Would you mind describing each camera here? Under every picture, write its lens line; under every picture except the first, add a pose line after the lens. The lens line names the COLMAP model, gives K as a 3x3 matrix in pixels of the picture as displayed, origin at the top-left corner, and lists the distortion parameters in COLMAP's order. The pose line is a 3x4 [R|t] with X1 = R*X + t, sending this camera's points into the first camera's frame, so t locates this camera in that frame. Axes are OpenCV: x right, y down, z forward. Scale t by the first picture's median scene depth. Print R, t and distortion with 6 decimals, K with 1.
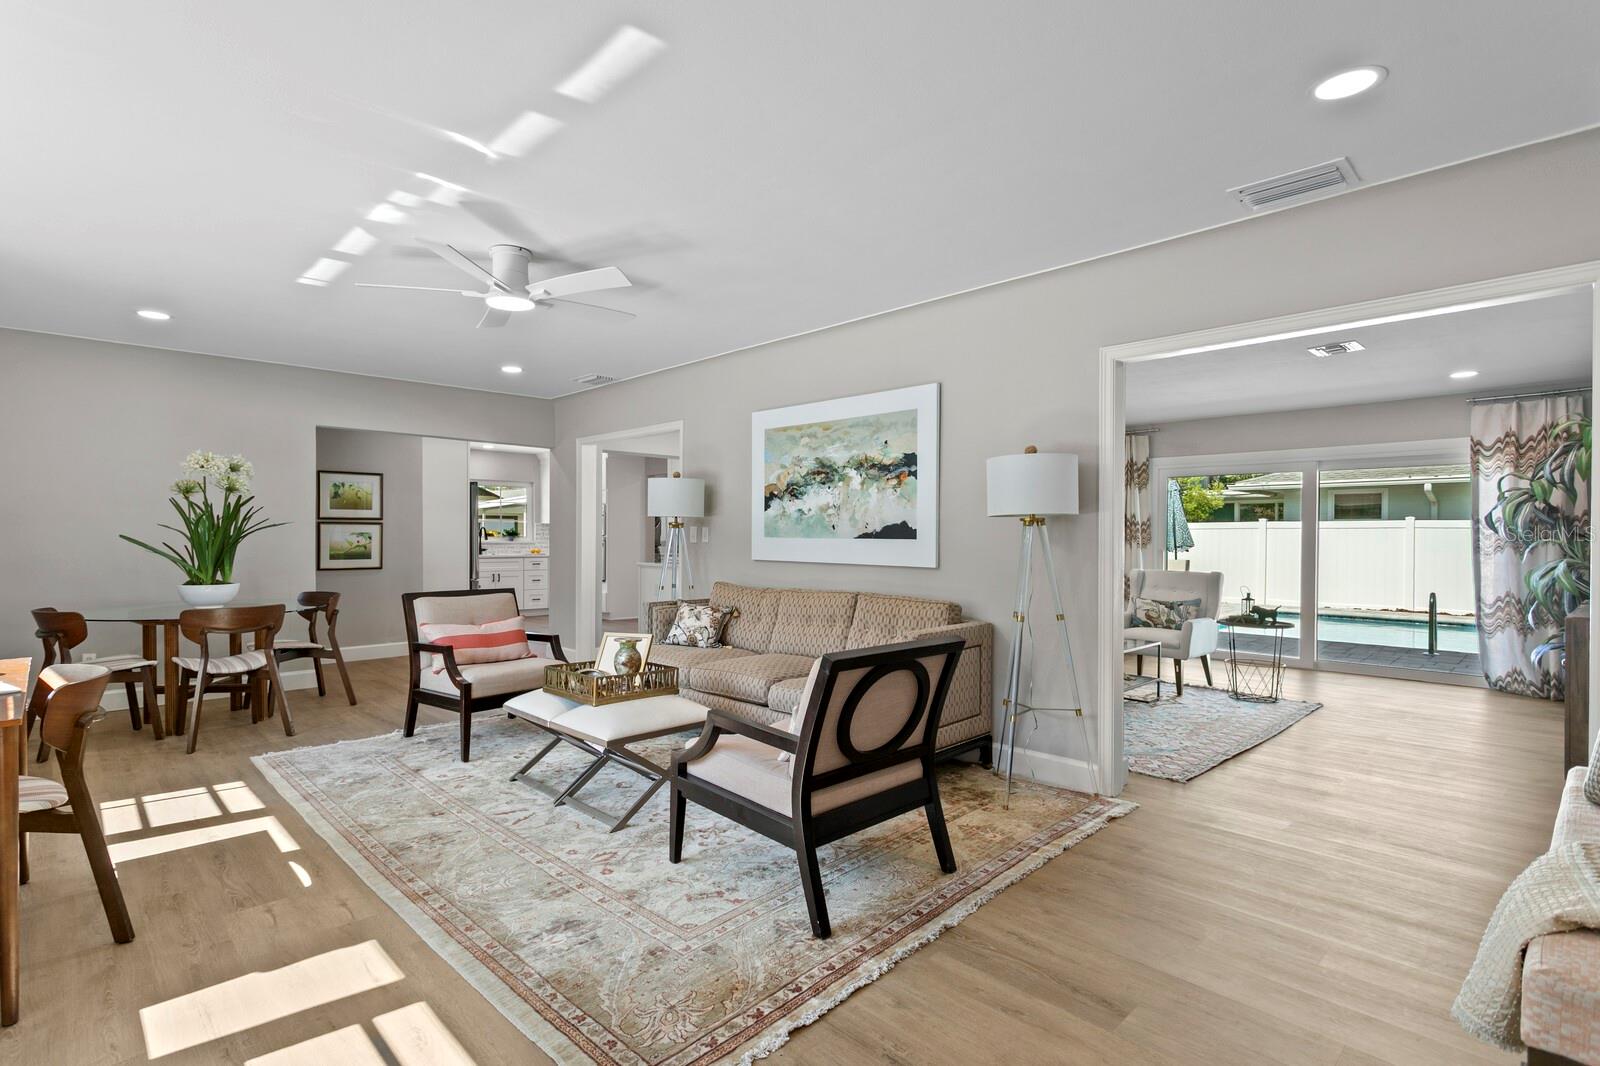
lens RADIAL K [[782.8, 0, 773.8], [0, 782.8, 536.0], [0, 0, 1]] dist [0.010586, 0.000412]
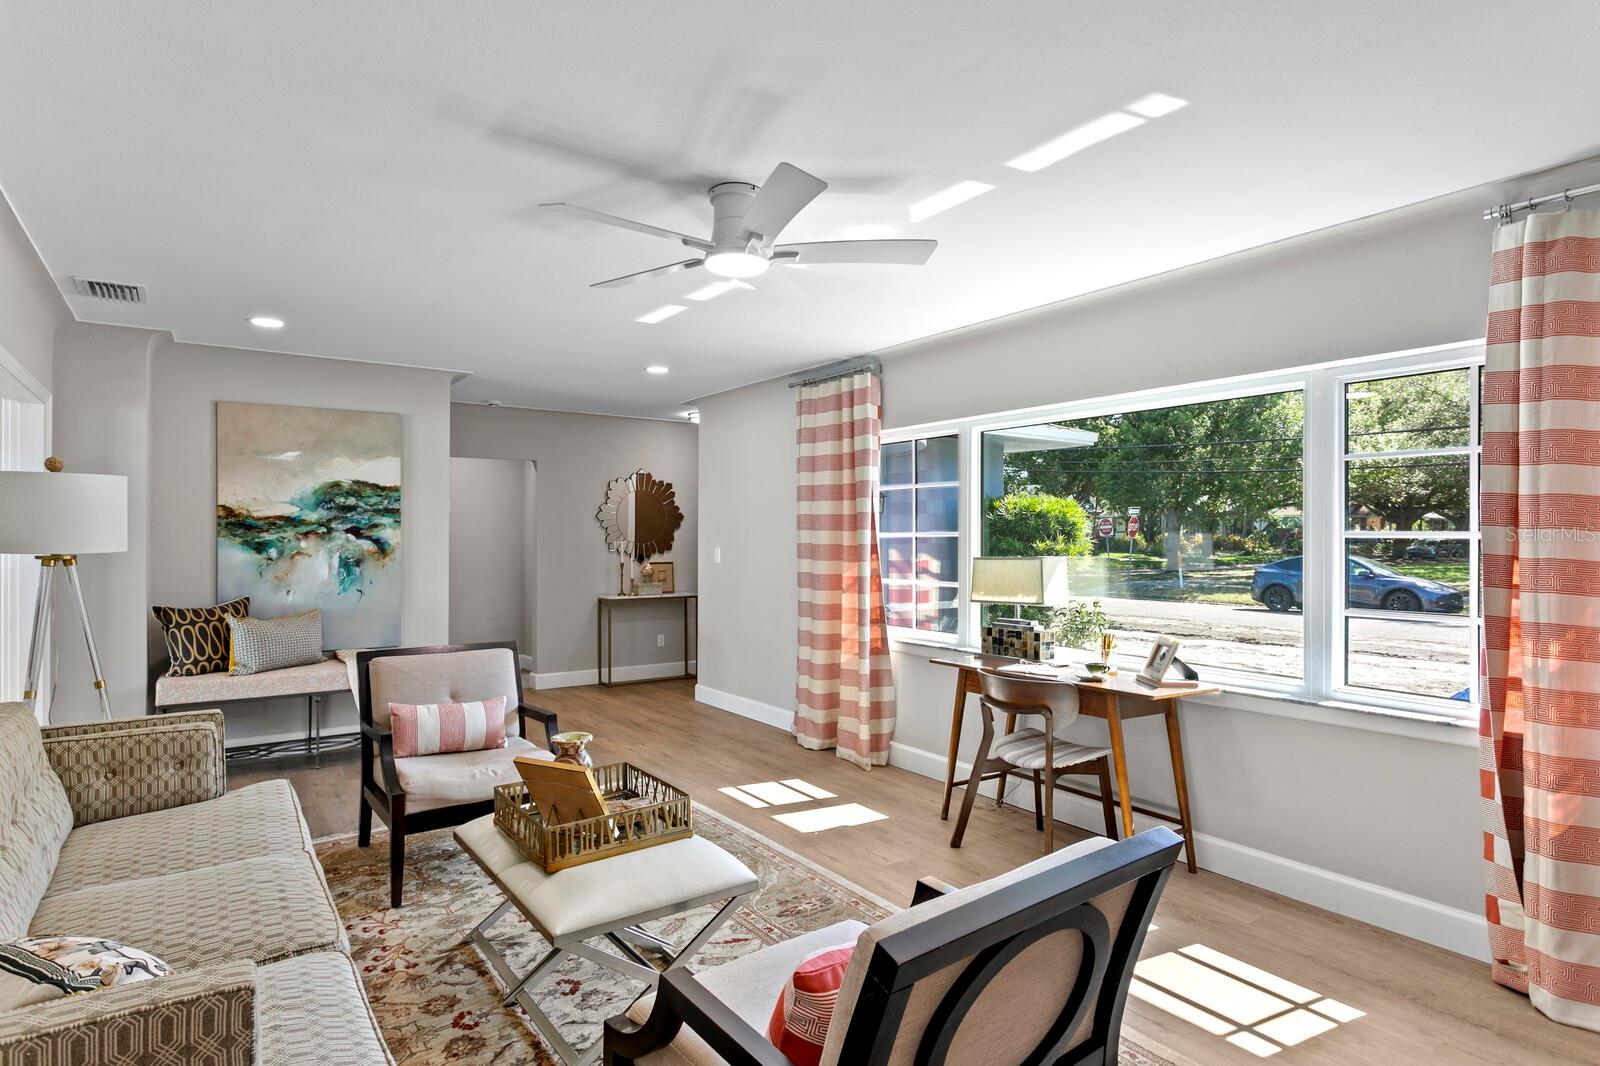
lens RADIAL K [[855.4, 0, 774.5], [0, 855.4, 534.6], [0, 0, 1]] dist [-0.005235, 0.000771]
pose [[-0.986824, -0.005629, 0.161696, -0.354066], [-0.005773, 0.999983, -0.000416, -0.034499], [-0.161691, -0.001344, -0.986840, 1.261251]]
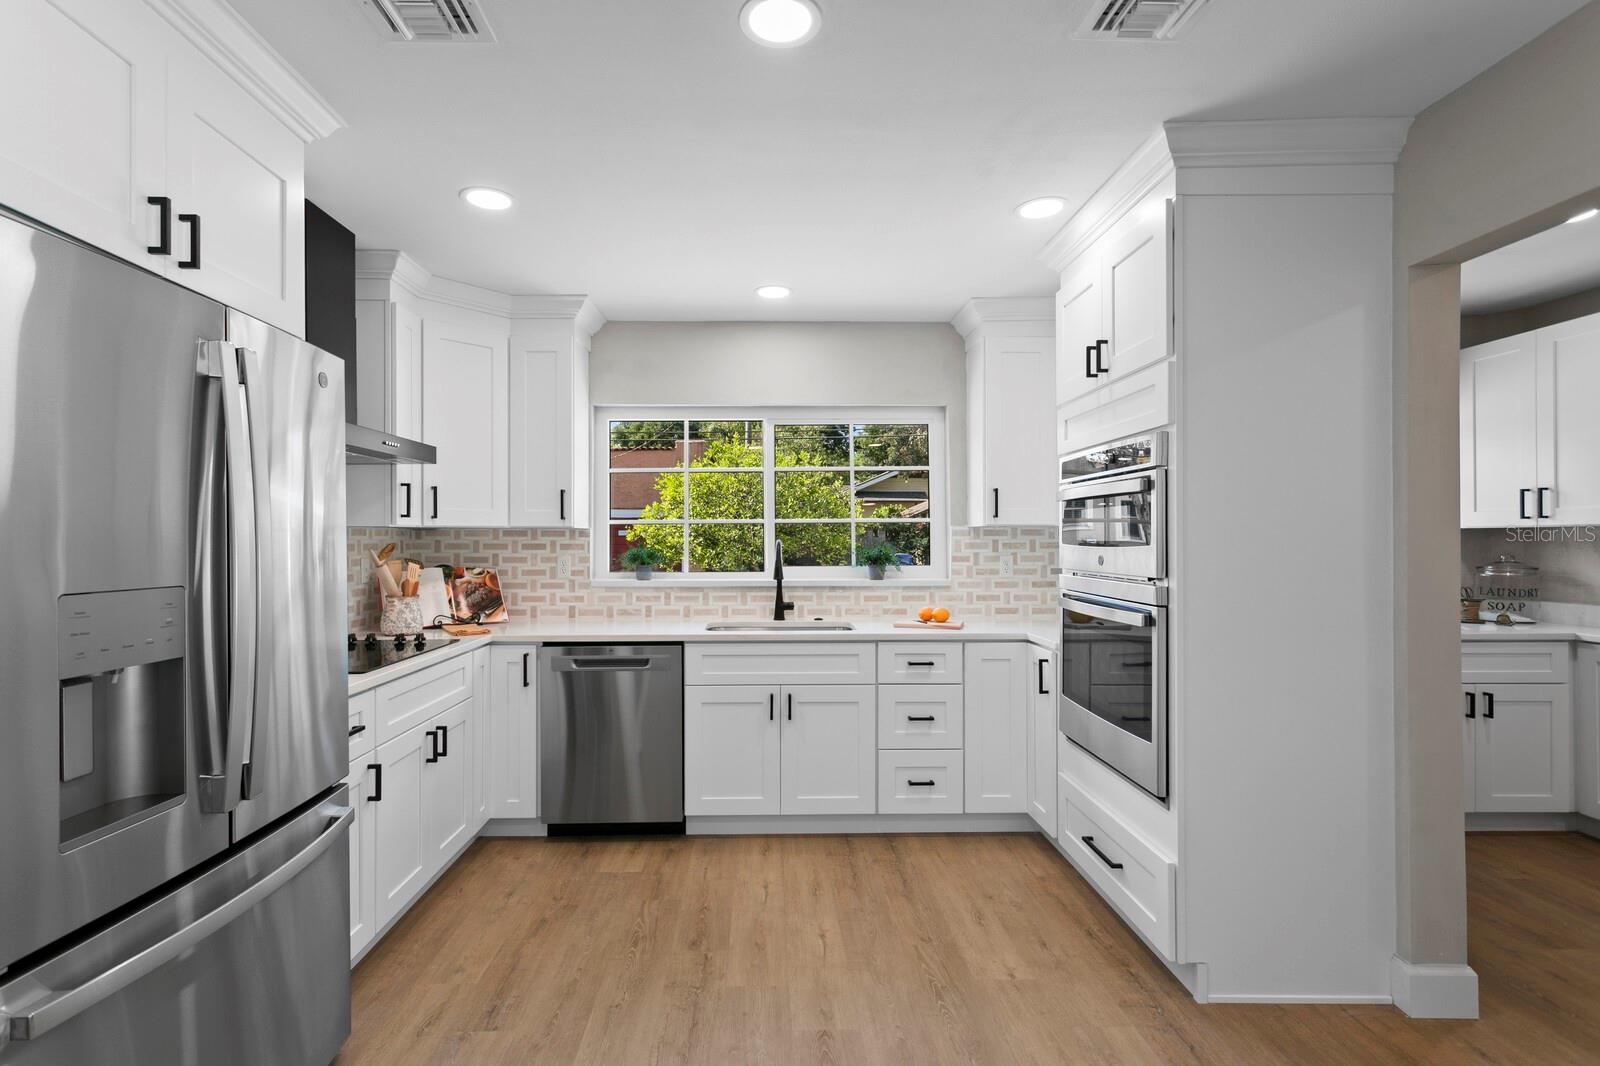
lens RADIAL K [[759.2, 0, 769.1], [0, 759.2, 537.3], [0, 0, 1]] dist [0.009358, 0.000494]
pose [[0.736708, -0.008198, -0.676162, -0.348080], [0.005425, 0.999966, -0.006214, -0.024863], [0.676190, 0.000910, 0.736727, 1.736301]]
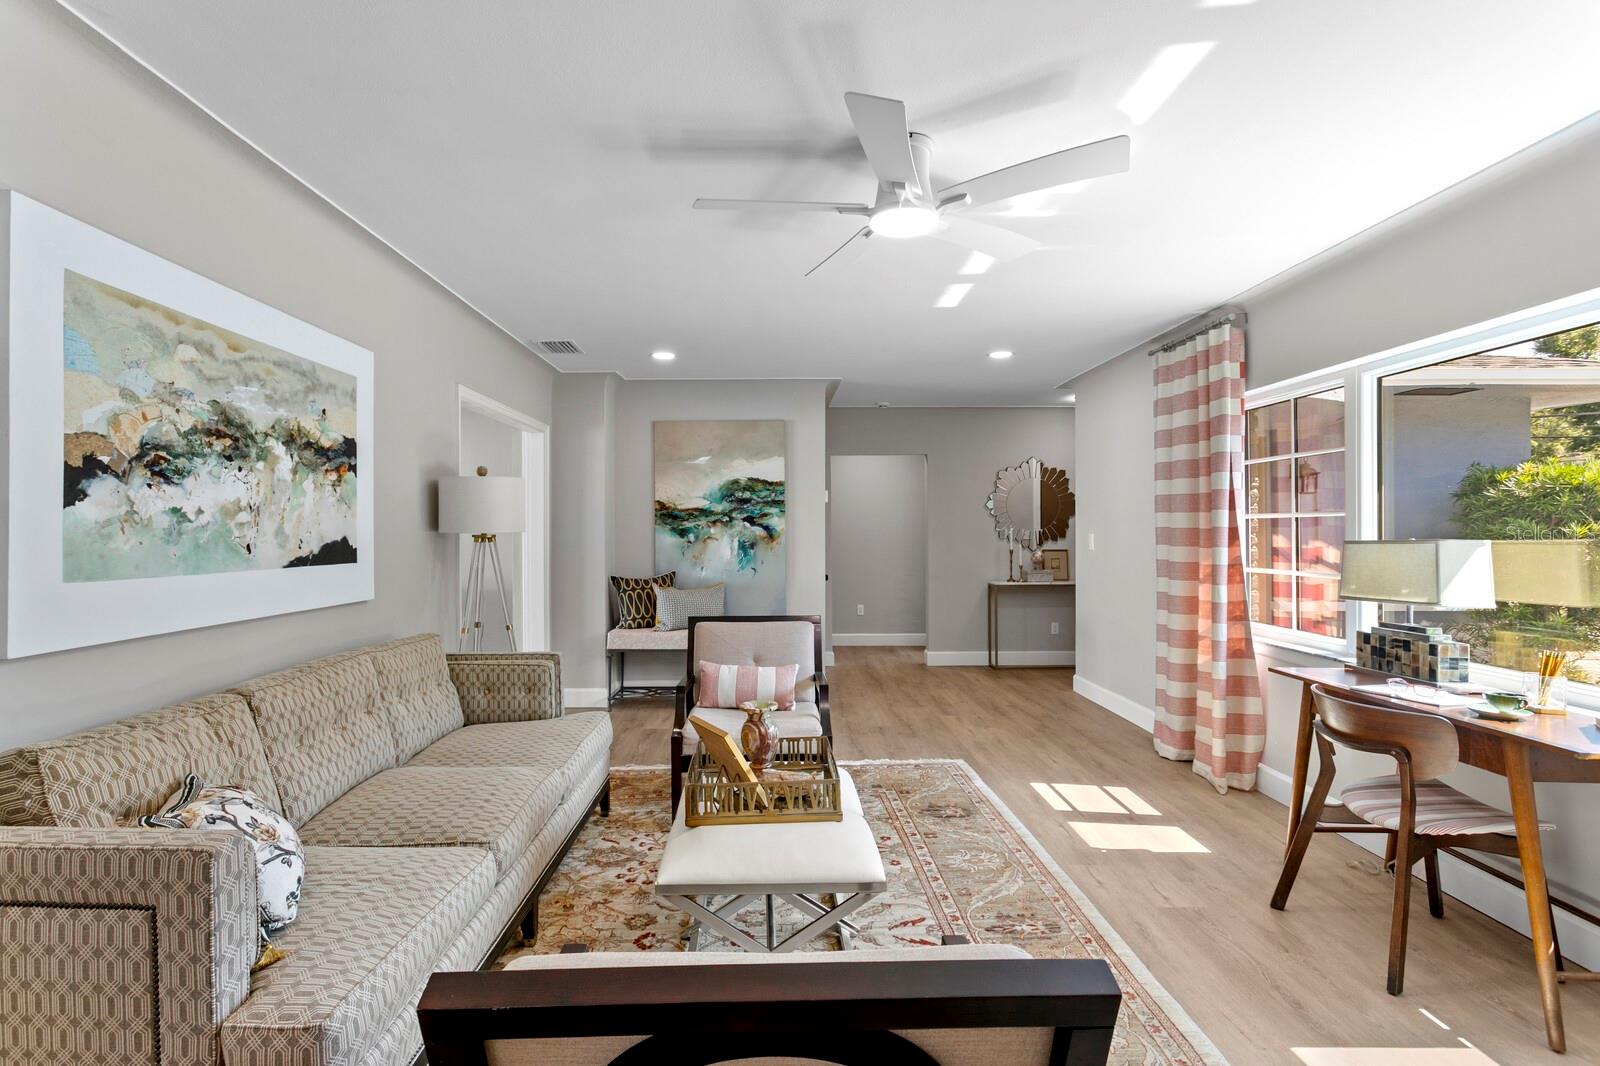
lens RADIAL K [[775.6, 0, 774.1], [0, 775.6, 529.6], [0, 0, 1]] dist [-0.026114, 0.013889]
pose [[-0.726303, -0.001018, 0.687374, -0.506199], [0.001481, 0.999994, 0.003046, -0.024221], [-0.687374, 0.003230, -0.726297, 1.113566]]
